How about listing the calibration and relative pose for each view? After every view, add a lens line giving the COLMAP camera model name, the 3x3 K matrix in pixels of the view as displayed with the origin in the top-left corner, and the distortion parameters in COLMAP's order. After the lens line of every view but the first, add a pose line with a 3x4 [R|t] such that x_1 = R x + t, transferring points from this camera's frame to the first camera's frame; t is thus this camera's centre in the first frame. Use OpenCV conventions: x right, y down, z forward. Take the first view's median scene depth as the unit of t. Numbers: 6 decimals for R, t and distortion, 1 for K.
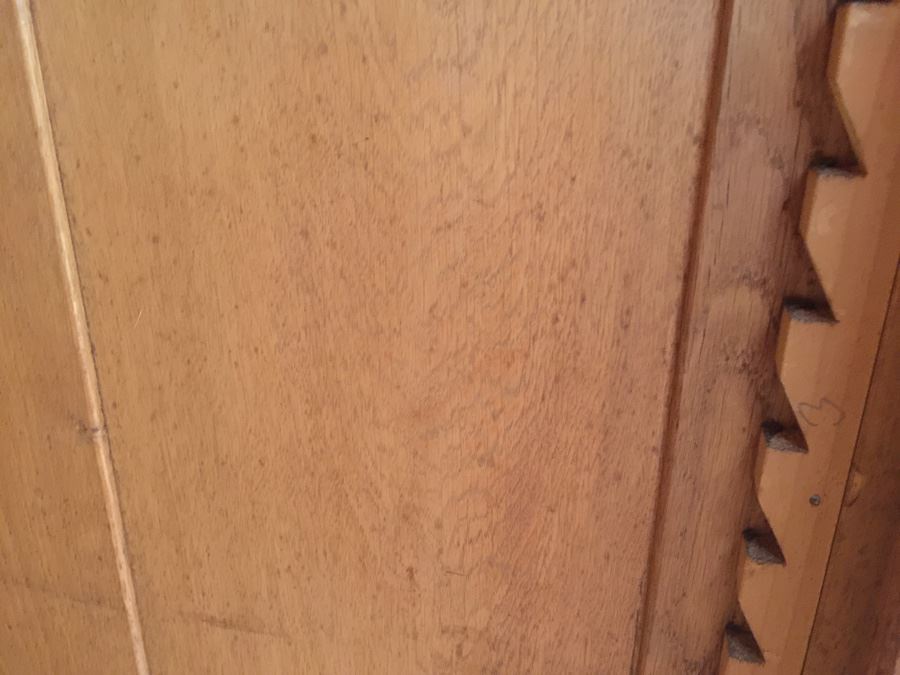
lens RADIAL K [[766.6, 0, 450.4], [0, 766.6, 337.7], [0, 0, 1]] dist [0.050402, -0.040924]
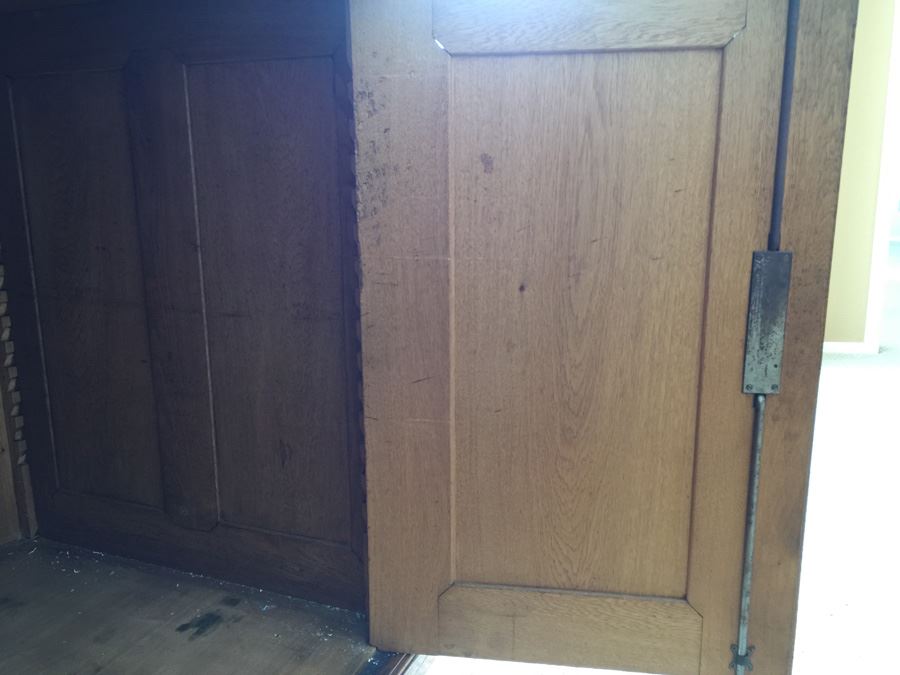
lens RADIAL K [[766.6, 0, 451.8], [0, 766.6, 337.4], [0, 0, 1]] dist [0.050402, -0.040924]
pose [[0.990239, 0.016533, -0.138398, 1.112451], [-0.039441, 0.985595, -0.164460, 1.028327], [0.133685, 0.168313, 0.976626, -2.074400]]
